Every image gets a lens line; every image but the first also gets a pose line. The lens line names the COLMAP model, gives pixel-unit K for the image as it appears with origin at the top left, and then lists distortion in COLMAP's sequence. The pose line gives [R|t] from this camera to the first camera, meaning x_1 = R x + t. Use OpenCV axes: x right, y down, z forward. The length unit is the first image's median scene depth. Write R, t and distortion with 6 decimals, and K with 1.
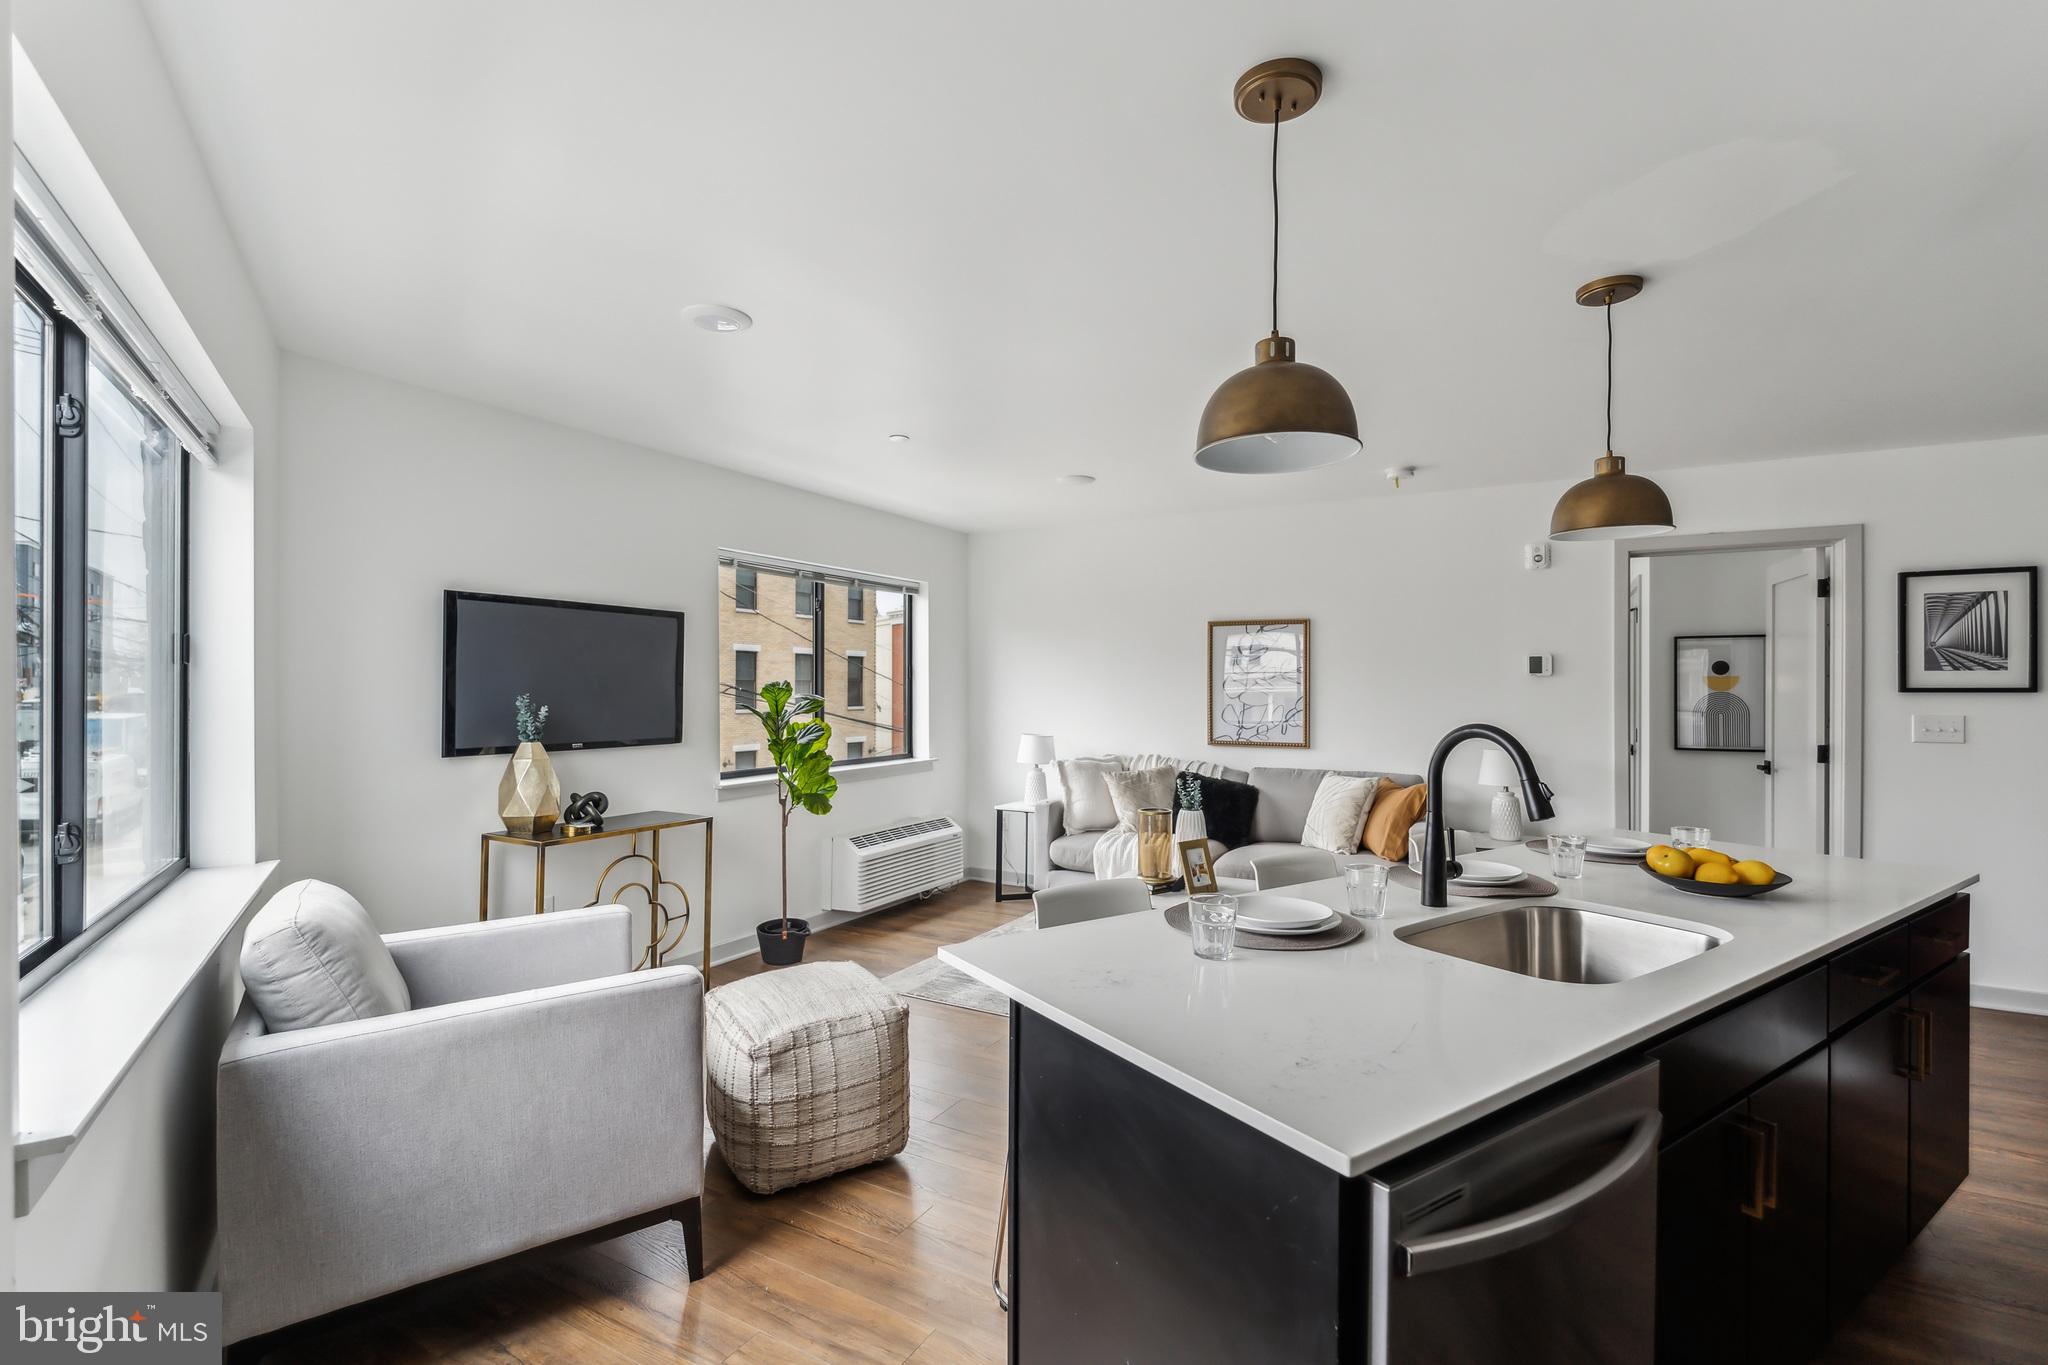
lens RADIAL K [[933.5, 0, 1024.0], [0, 933.5, 682.5], [0, 0, 1]] dist [-0.000424, 0.000037]
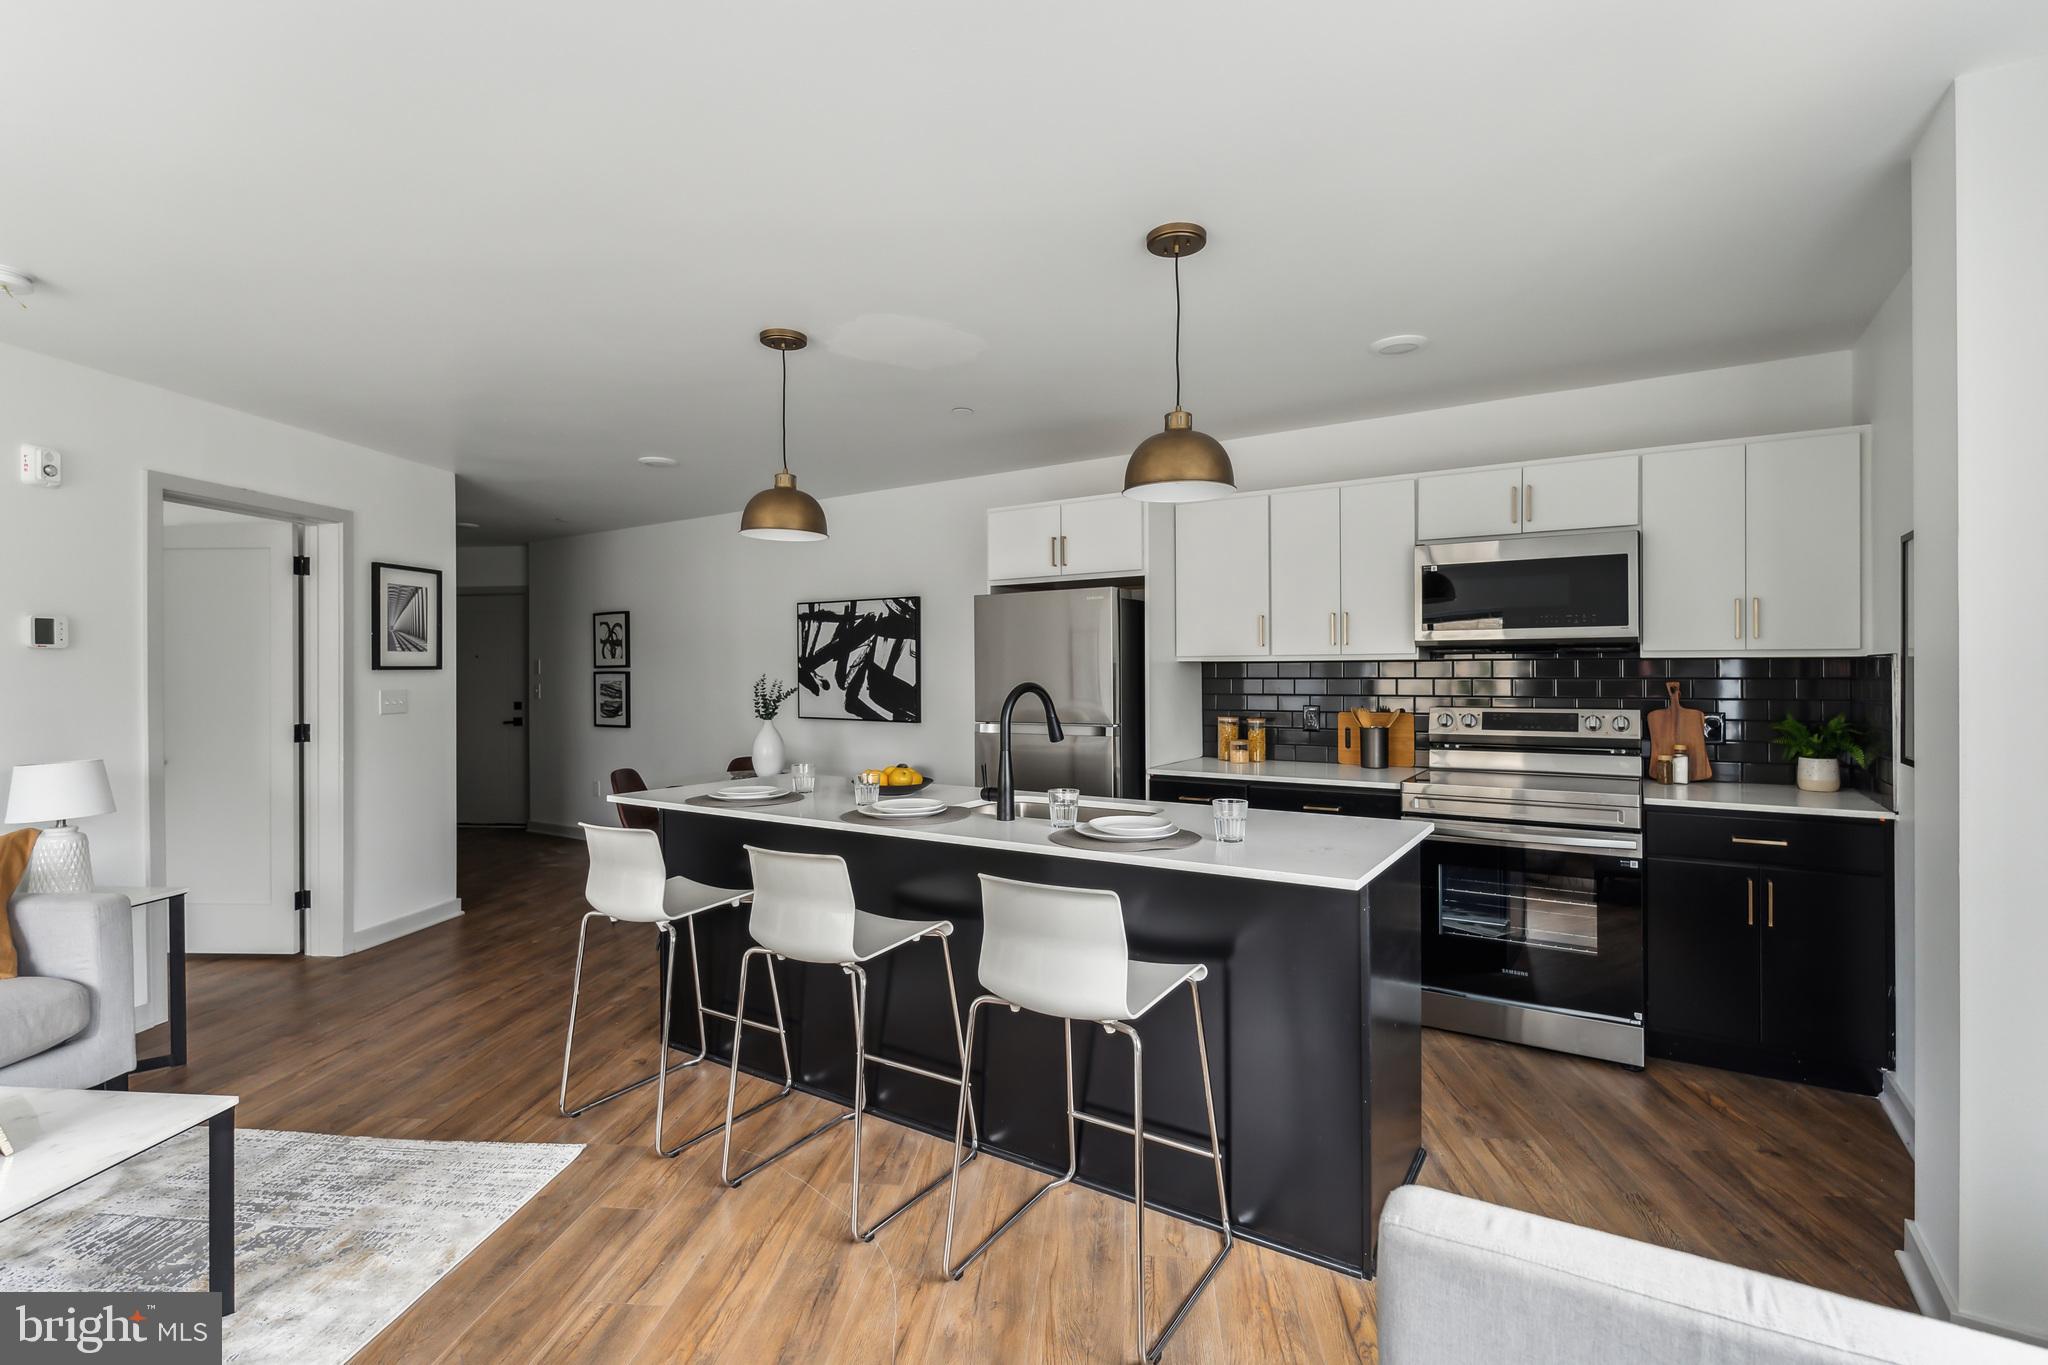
lens RADIAL K [[933.5, 0, 1024.0], [0, 933.5, 682.5], [0, 0, 1]] dist [-0.000424, 0.000037]
pose [[-0.389339, -0.012644, 0.921008, -0.392925], [0.001734, 0.999894, 0.014460, 0.010622], [-0.921093, 0.007227, -0.389275, 0.751588]]
